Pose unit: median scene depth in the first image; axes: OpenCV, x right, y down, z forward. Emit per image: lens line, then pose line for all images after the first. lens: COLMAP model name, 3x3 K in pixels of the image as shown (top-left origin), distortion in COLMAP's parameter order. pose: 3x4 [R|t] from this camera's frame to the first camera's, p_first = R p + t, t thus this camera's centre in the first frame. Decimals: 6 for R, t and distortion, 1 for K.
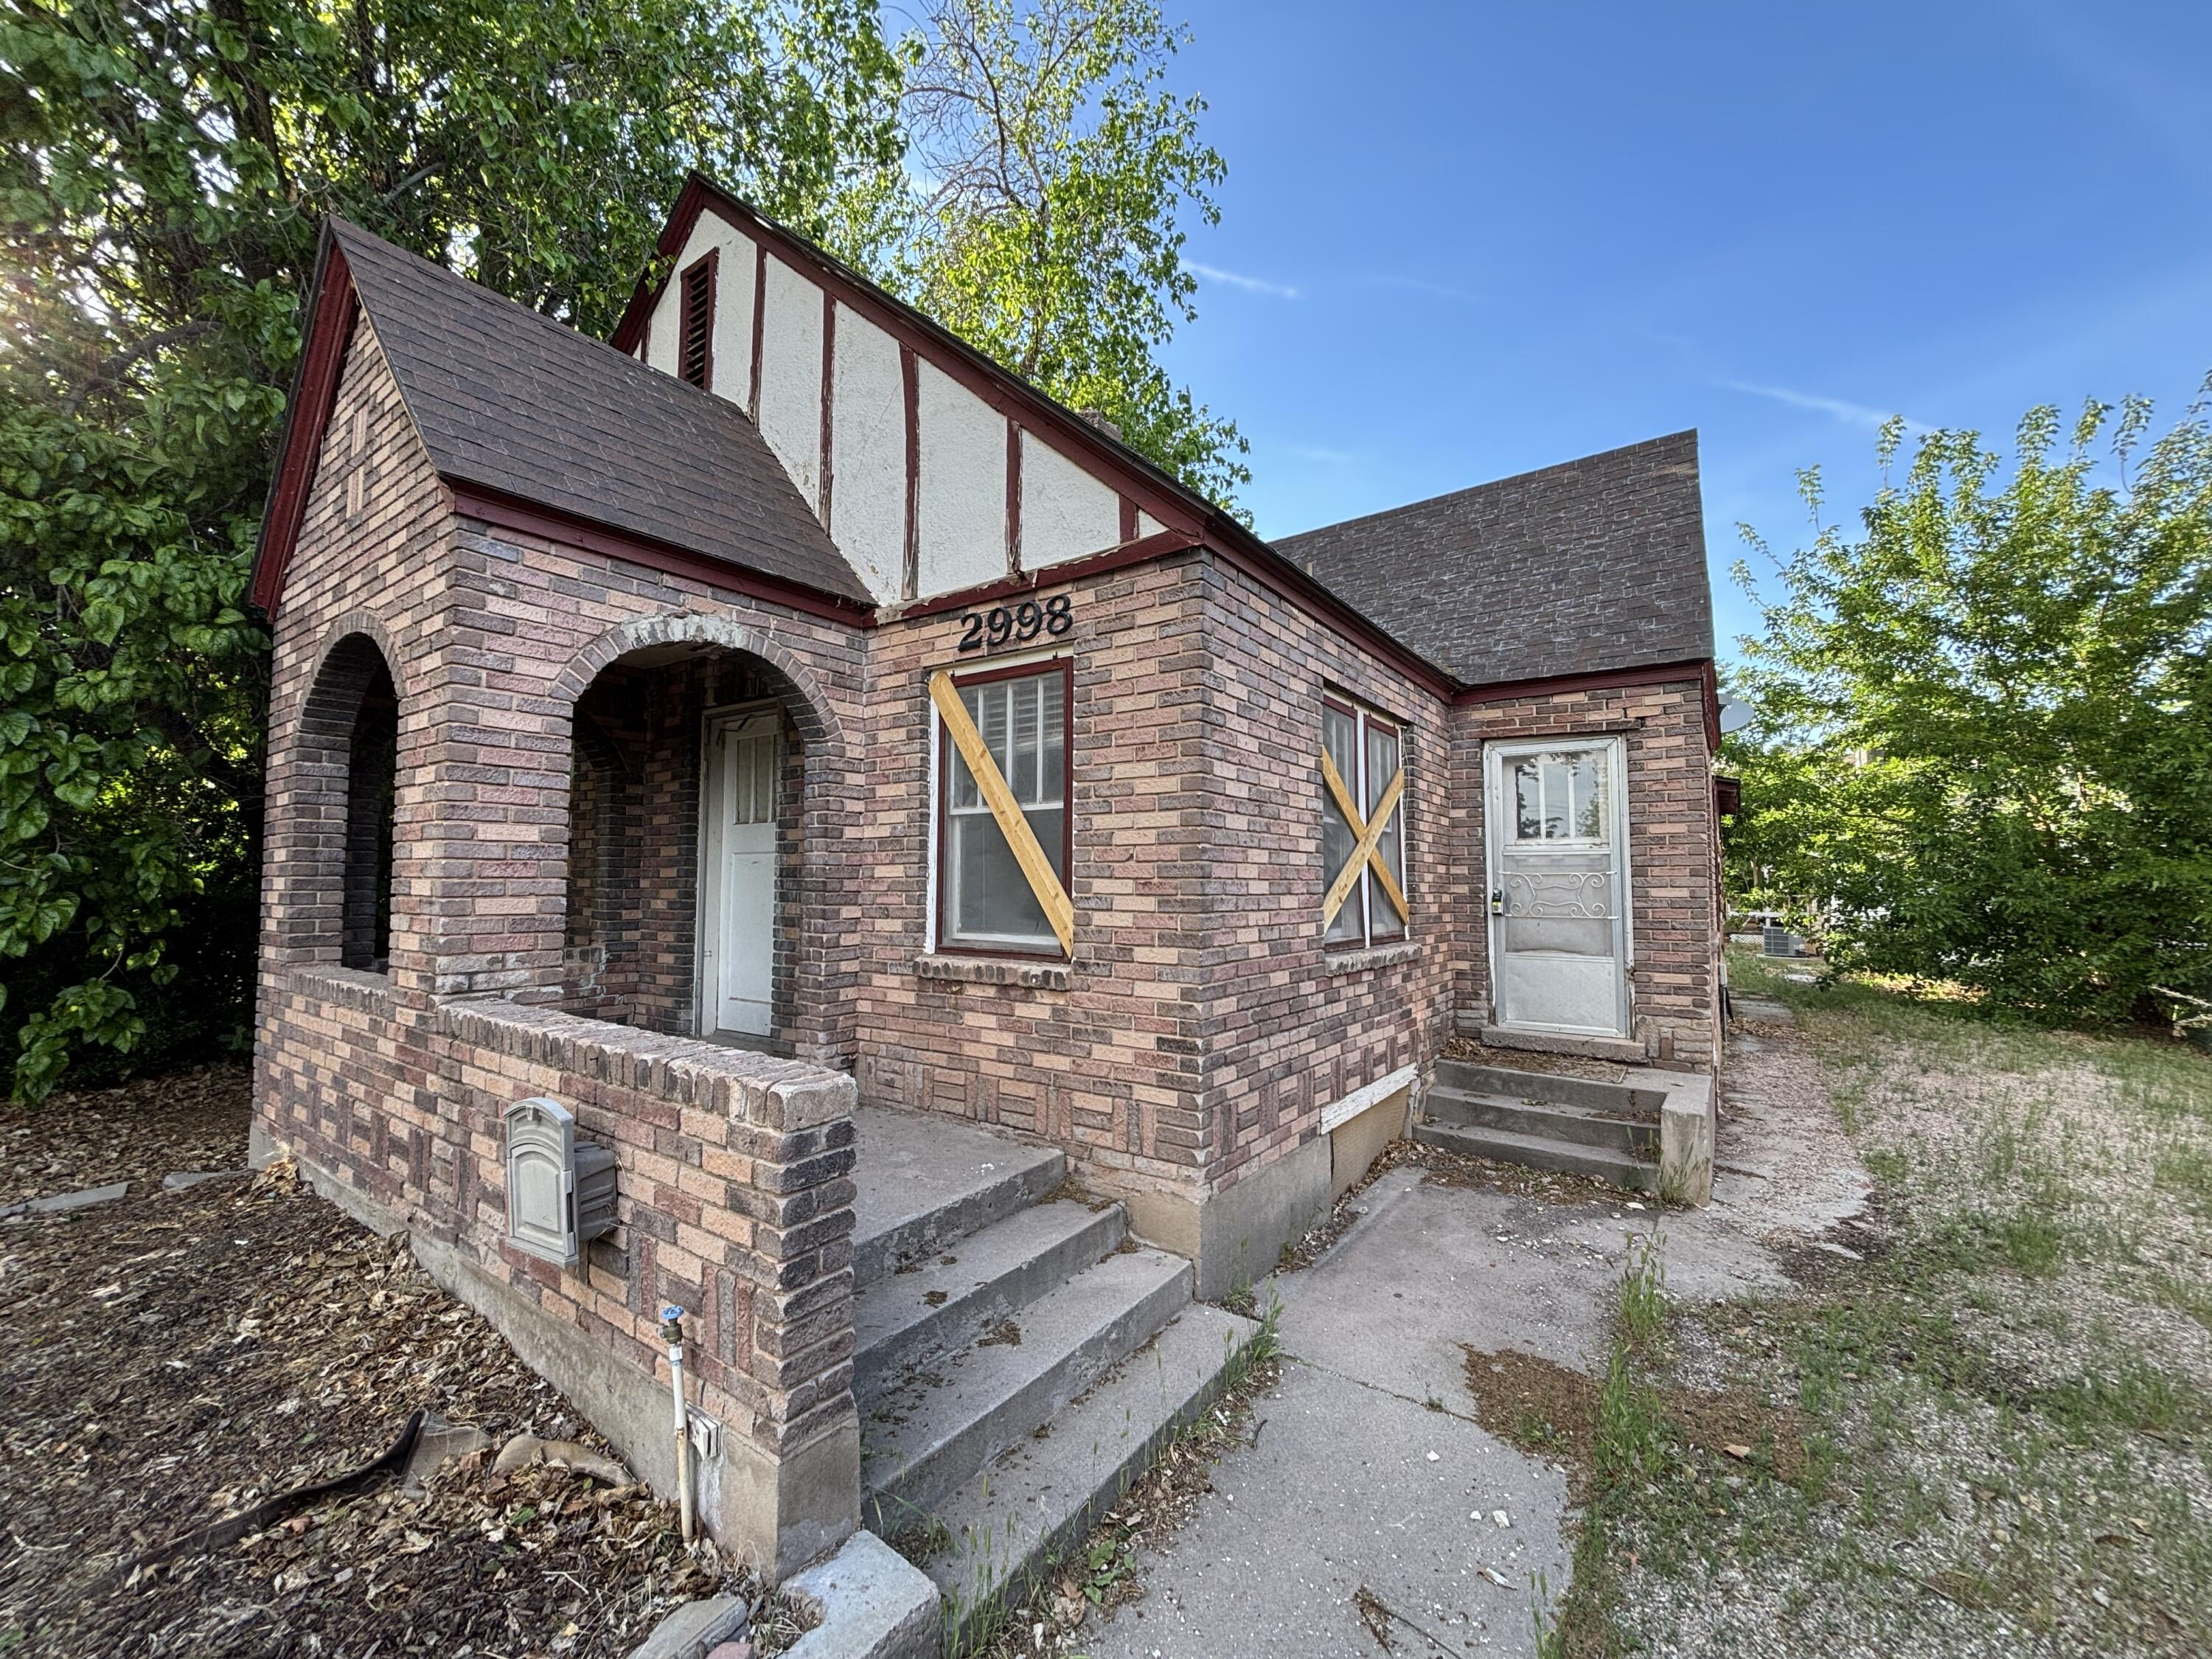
lens RADIAL K [[885.9, 0, 1110.1], [0, 885.9, 822.8], [0, 0, 1]] dist [0.017110, -0.000039]
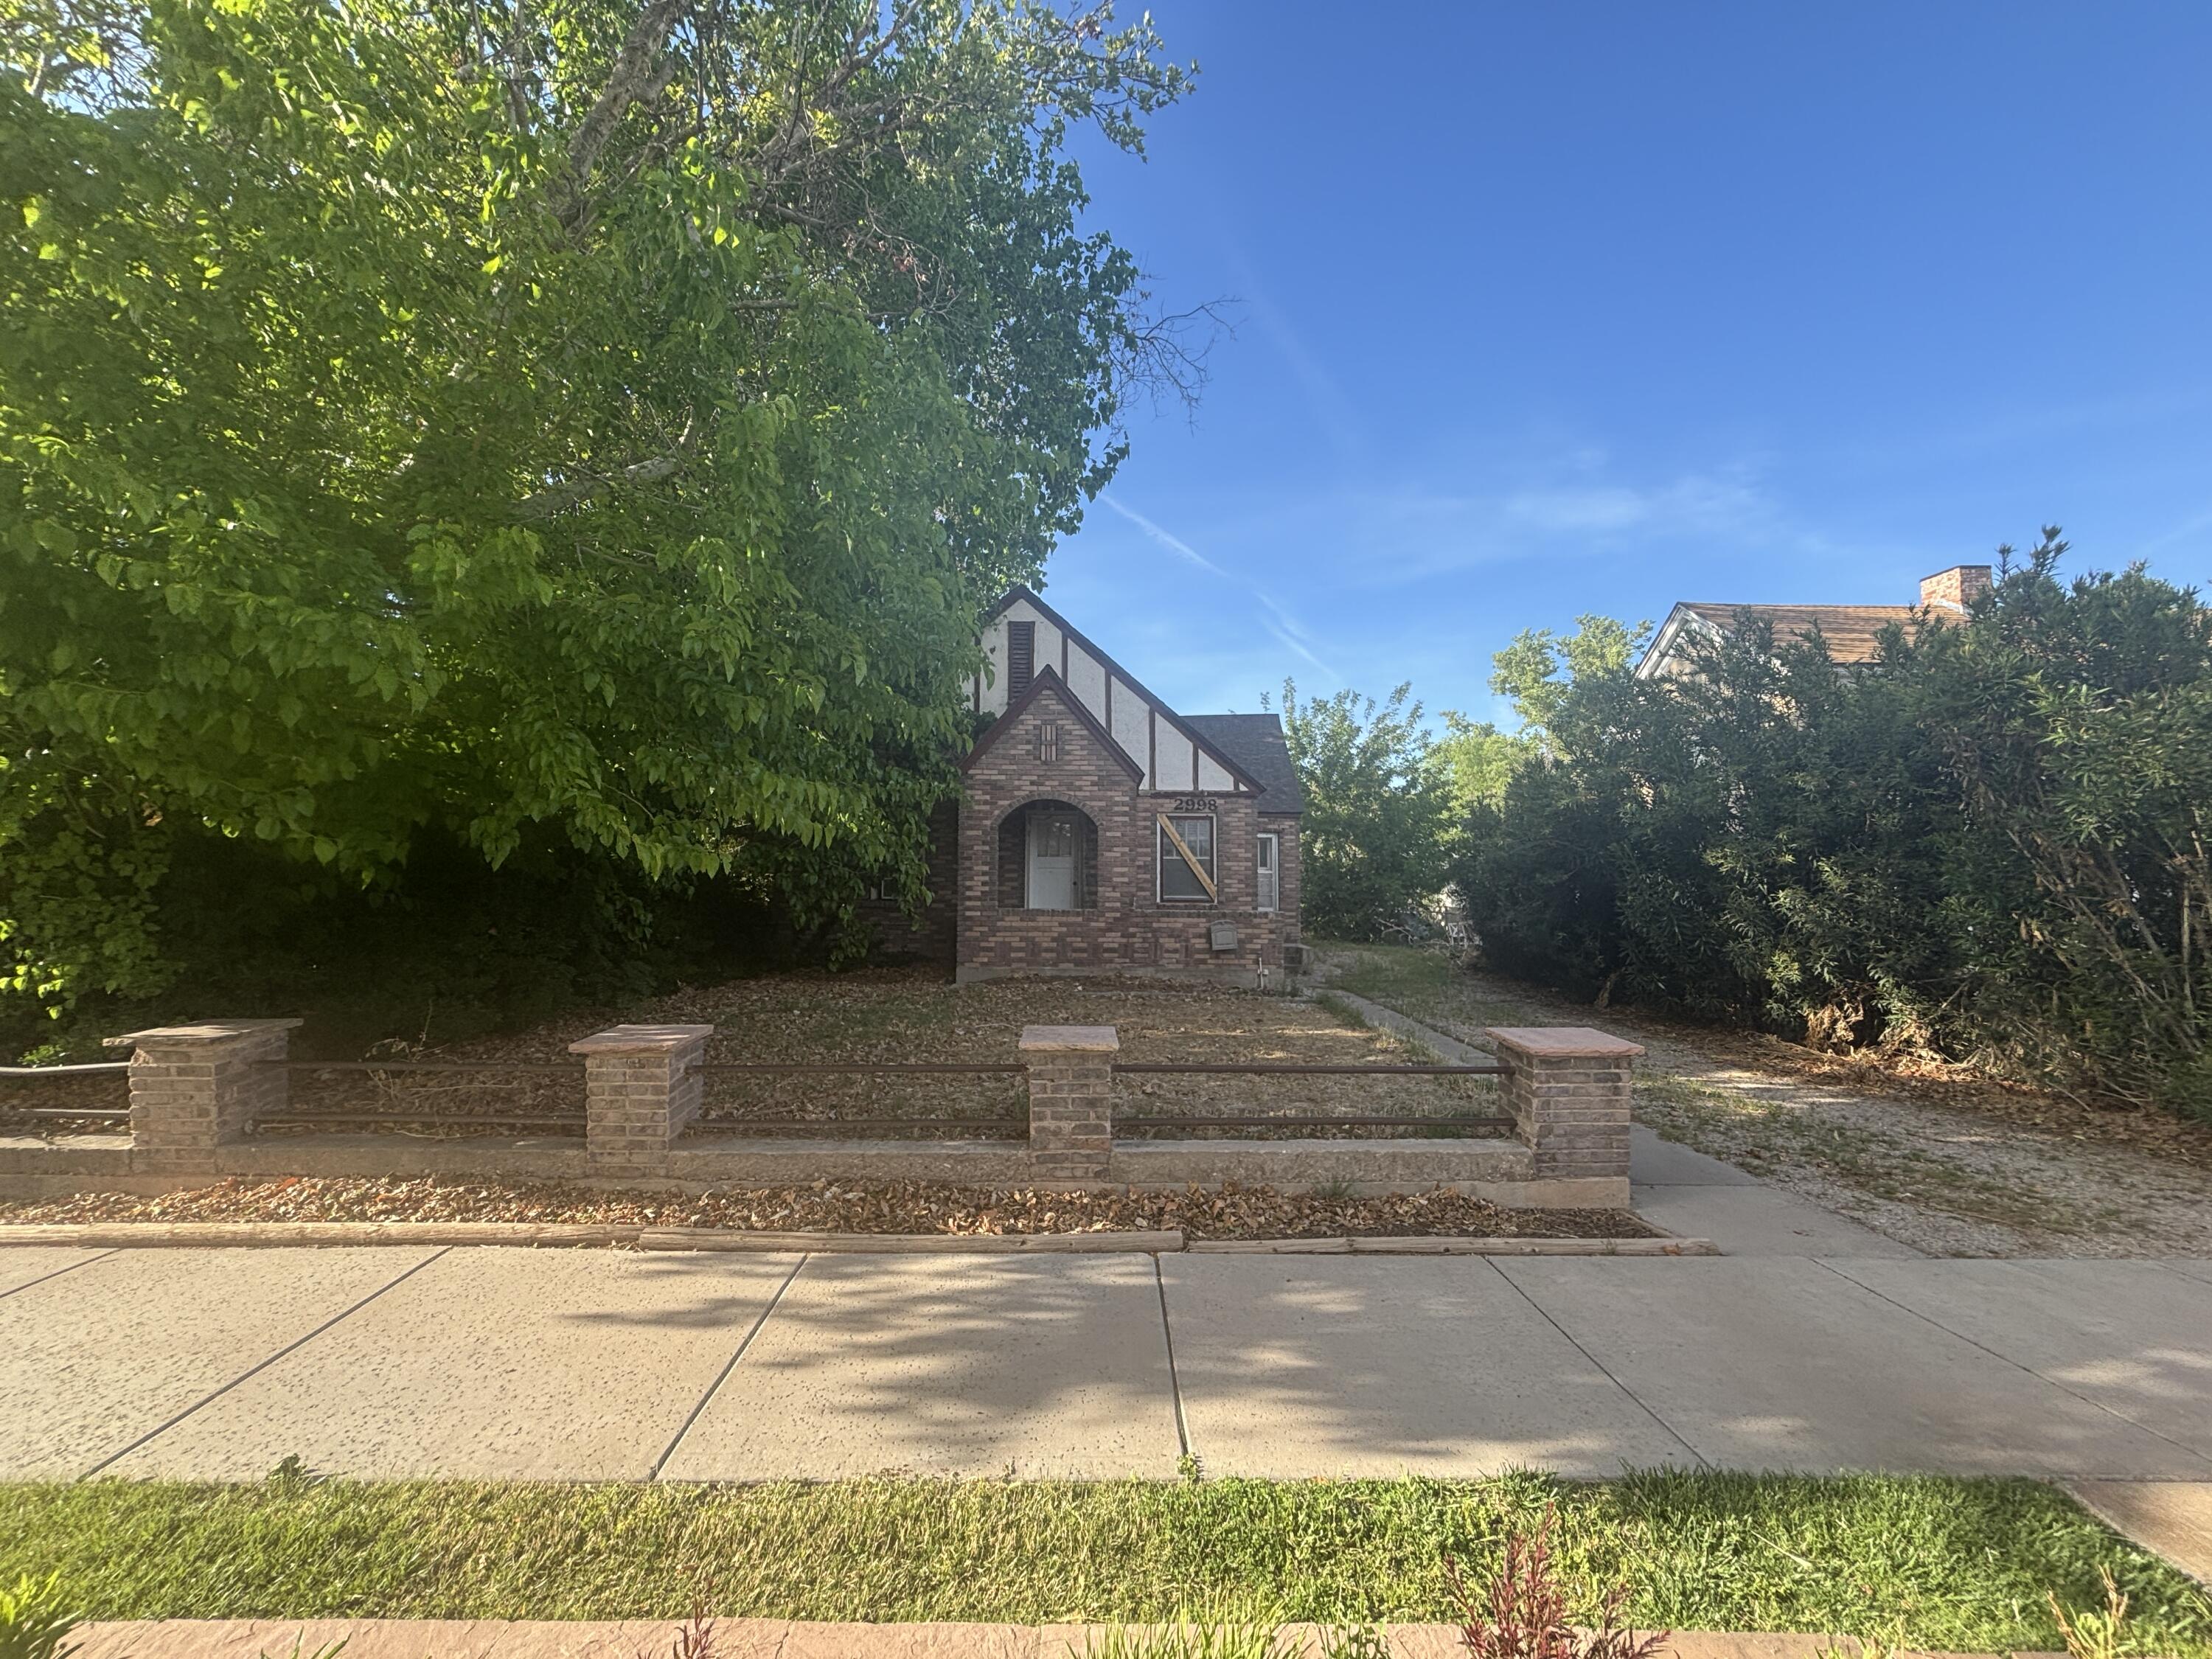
lens RADIAL K [[885.2, 0, 1080.4], [0, 885.2, 815.4], [0, 0, 1]] dist [0.056365, -0.000082]
pose [[0.823220, 0.051469, 0.565384, -2.073316], [-0.042275, 0.998675, -0.029360, -0.054049], [-0.566146, 0.000268, 0.824305, -1.351074]]
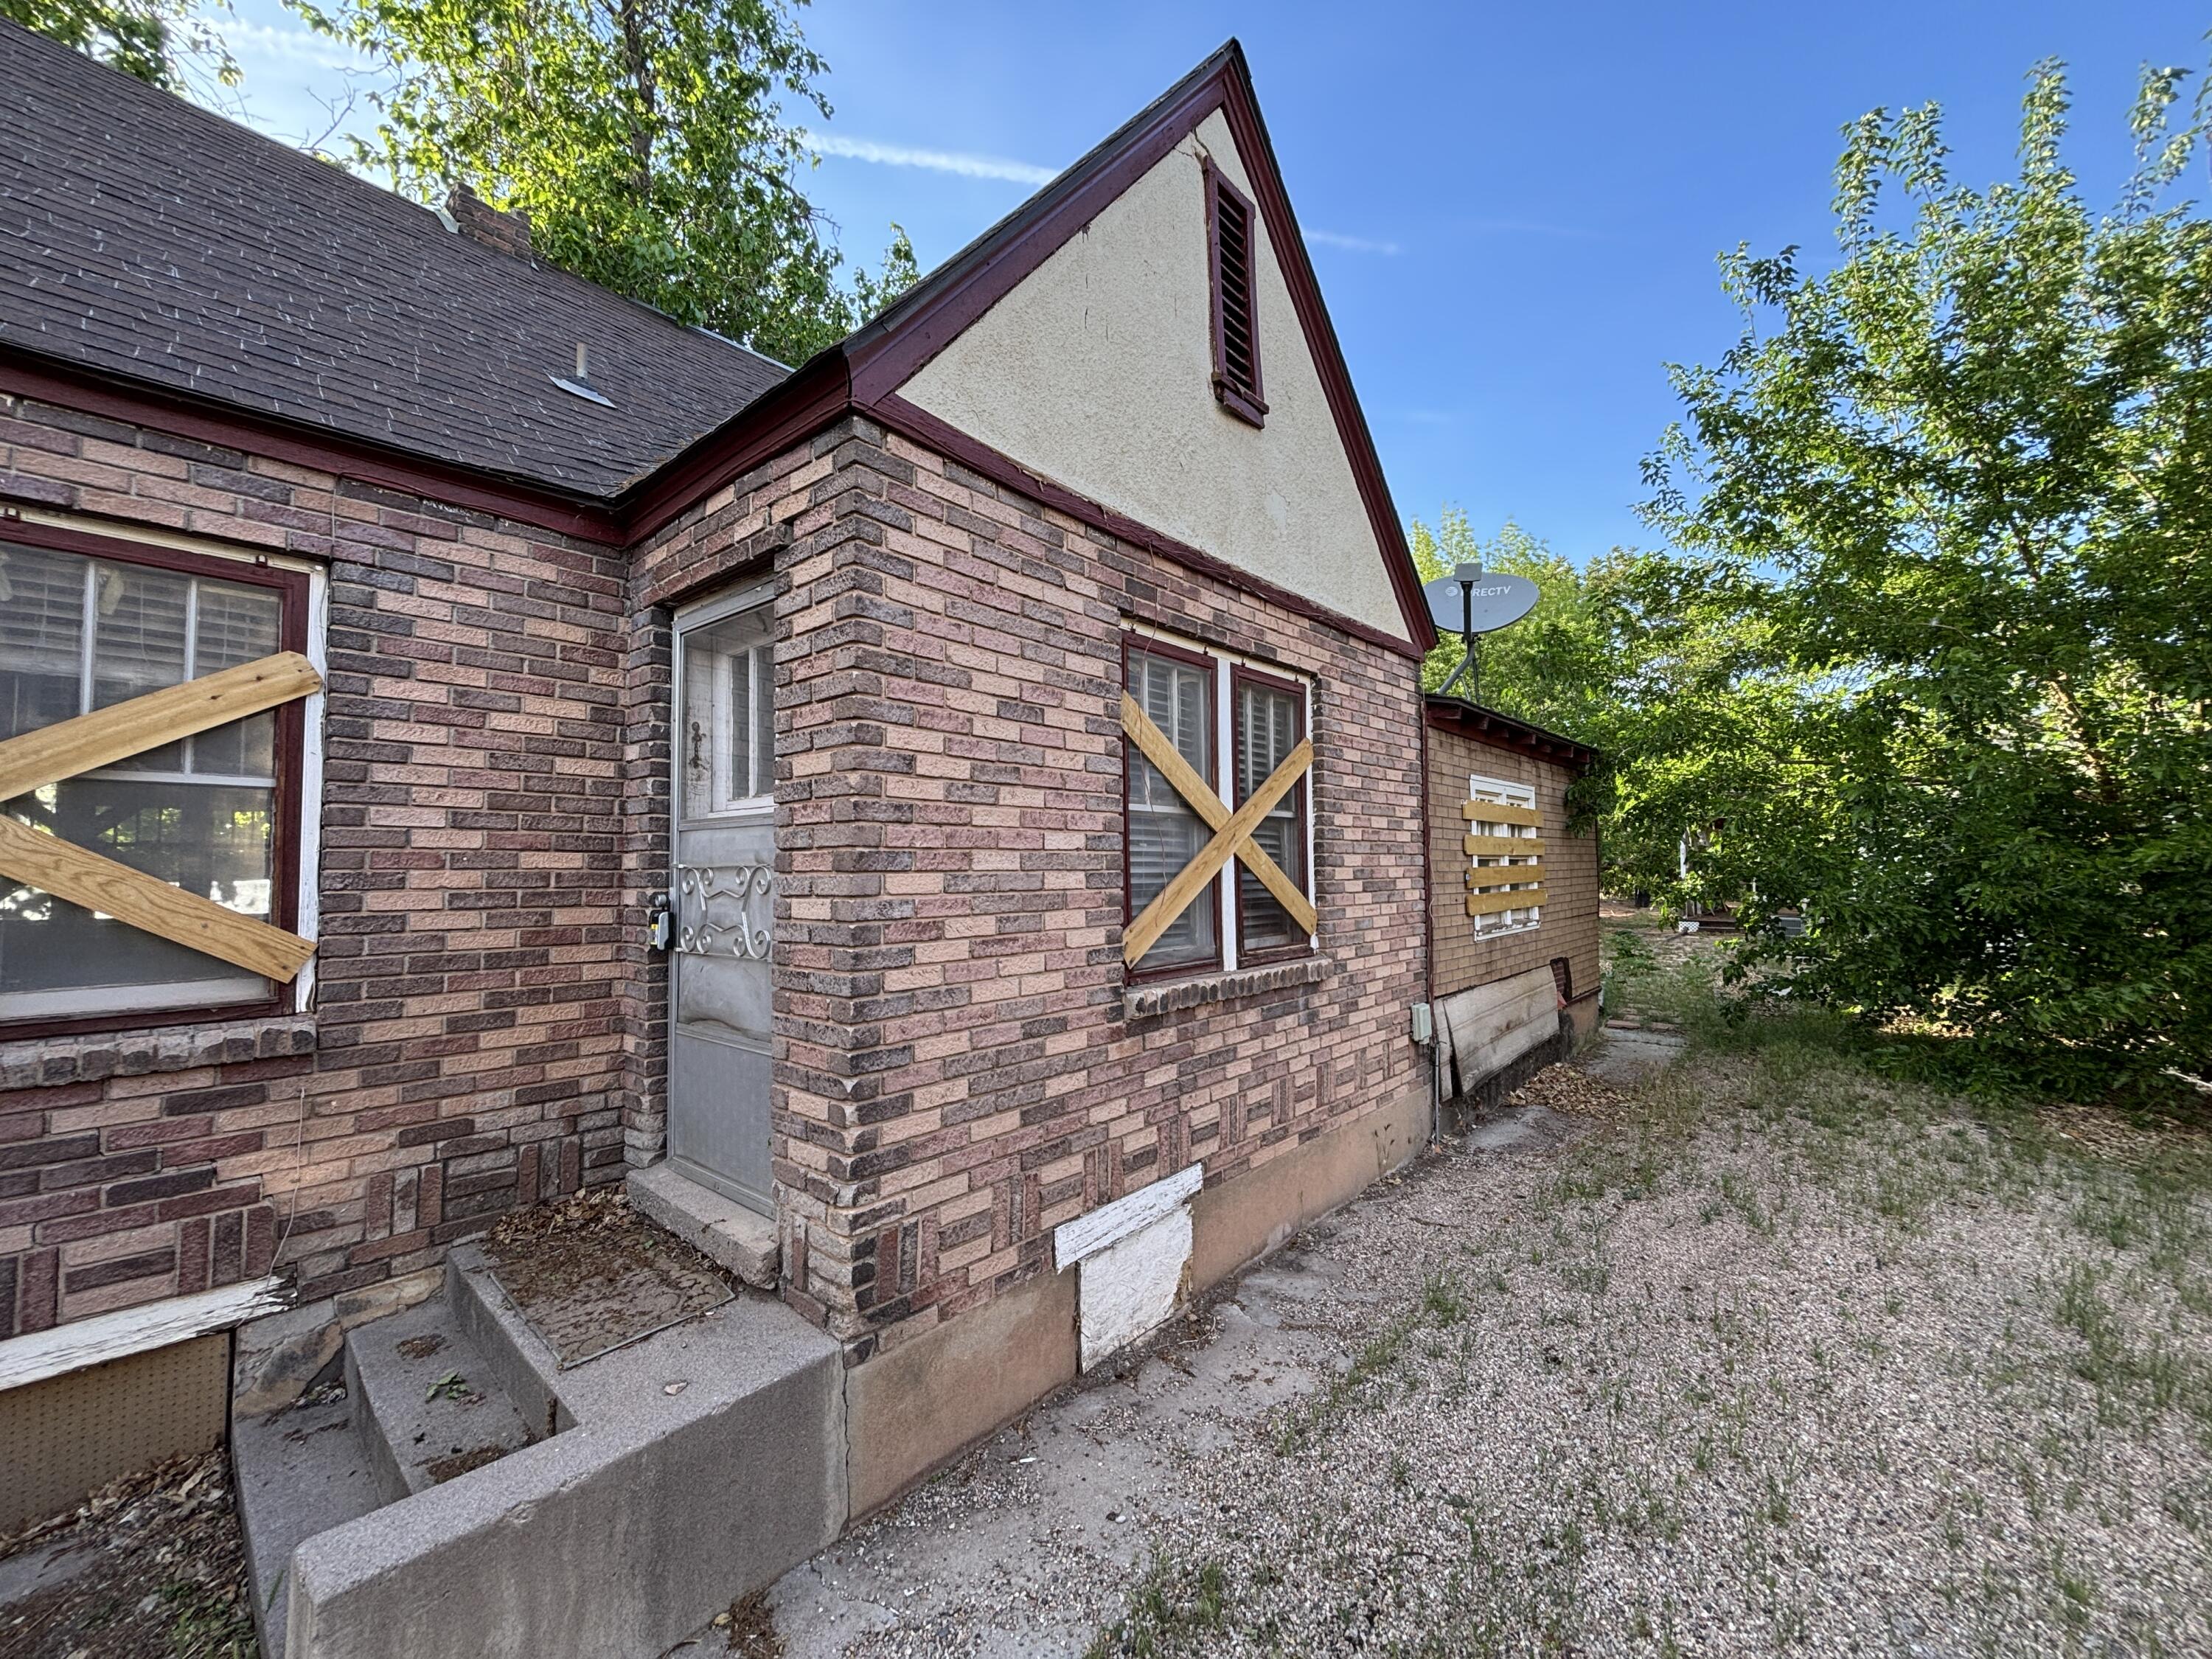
lens RADIAL K [[941.9, 0, 1109.4], [0, 941.9, 836.1], [0, 0, 1]] dist [0.000181, -0.000387]
pose [[0.994806, -0.013524, -0.100883, 0.989290], [0.015179, 0.999762, 0.015659, 0.045051], [0.100647, -0.017109, 0.994775, 0.666650]]
